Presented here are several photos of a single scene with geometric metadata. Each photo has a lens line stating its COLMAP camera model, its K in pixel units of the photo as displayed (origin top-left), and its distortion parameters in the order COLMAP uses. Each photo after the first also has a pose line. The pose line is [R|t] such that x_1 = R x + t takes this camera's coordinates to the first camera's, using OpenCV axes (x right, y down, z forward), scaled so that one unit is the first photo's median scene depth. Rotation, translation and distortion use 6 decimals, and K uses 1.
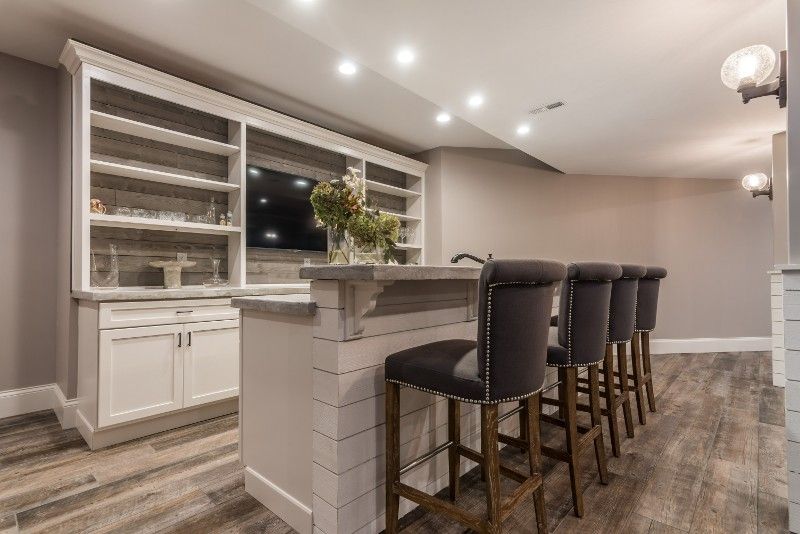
lens RADIAL K [[391.7, 0, 398.6], [0, 391.7, 274.0], [0, 0, 1]] dist [0.001267, 0.000011]
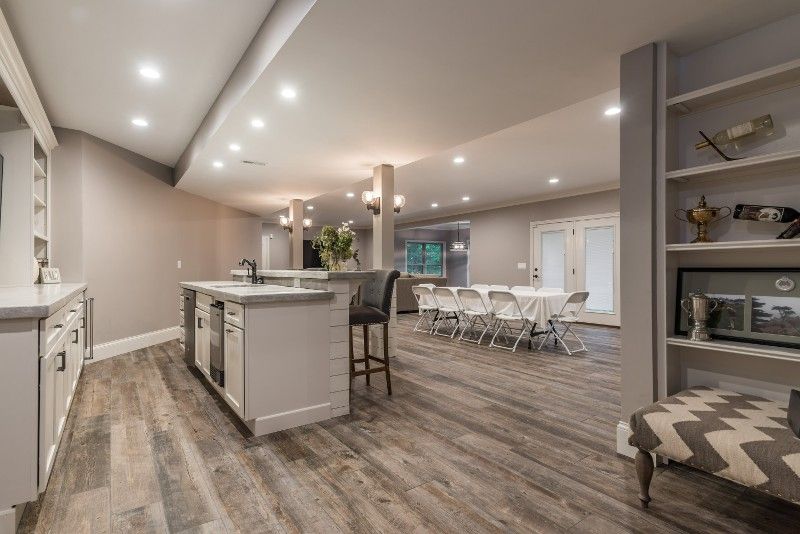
lens RADIAL K [[391.7, 0, 398.0], [0, 391.7, 267.7], [0, 0, 1]] dist [0.001267, 0.000011]
pose [[0.196921, 0.007519, 0.980391, -1.507699], [-0.008894, 0.999943, -0.005883, -0.026365], [-0.980379, -0.007562, 0.196977, 0.236044]]
